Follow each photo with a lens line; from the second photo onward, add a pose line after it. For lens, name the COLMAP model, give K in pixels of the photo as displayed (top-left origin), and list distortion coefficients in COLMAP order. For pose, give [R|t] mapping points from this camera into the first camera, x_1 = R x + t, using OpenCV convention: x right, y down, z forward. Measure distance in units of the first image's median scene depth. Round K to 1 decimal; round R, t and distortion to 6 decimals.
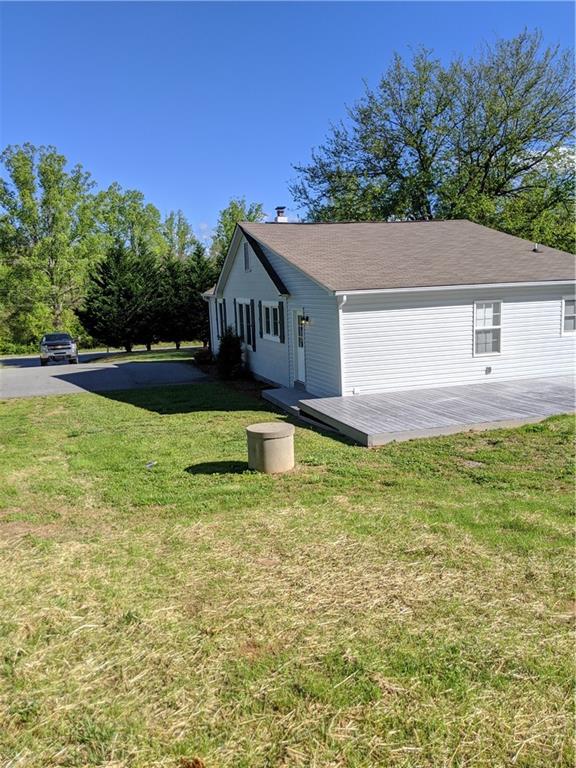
lens RADIAL K [[639.2, 0, 288.0], [0, 639.2, 384.0], [0, 0, 1]] dist [-0.003196, -0.002004]
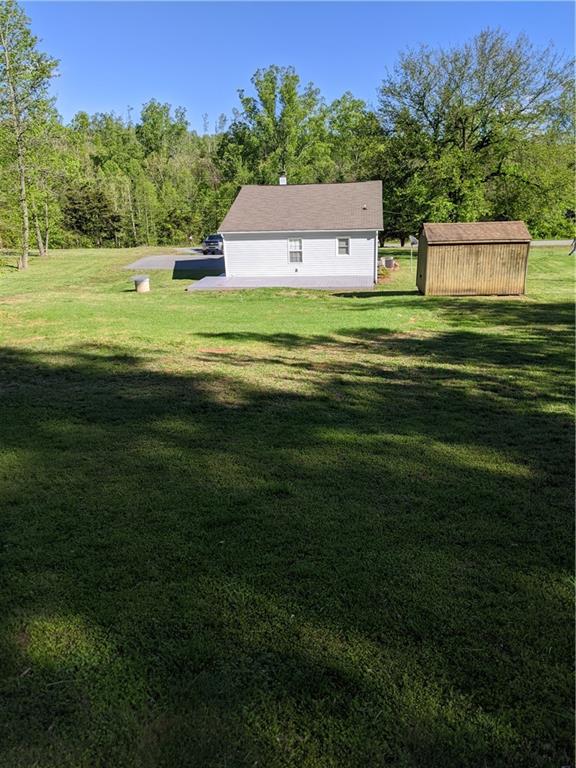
lens RADIAL K [[639.2, 0, 288.0], [0, 639.2, 384.0], [0, 0, 1]] dist [-0.003196, -0.002004]
pose [[0.906194, 0.140077, -0.398988, 1.213264], [-0.072422, 0.981011, 0.179926, -0.031514], [0.416615, -0.134152, 0.899130, -1.025075]]
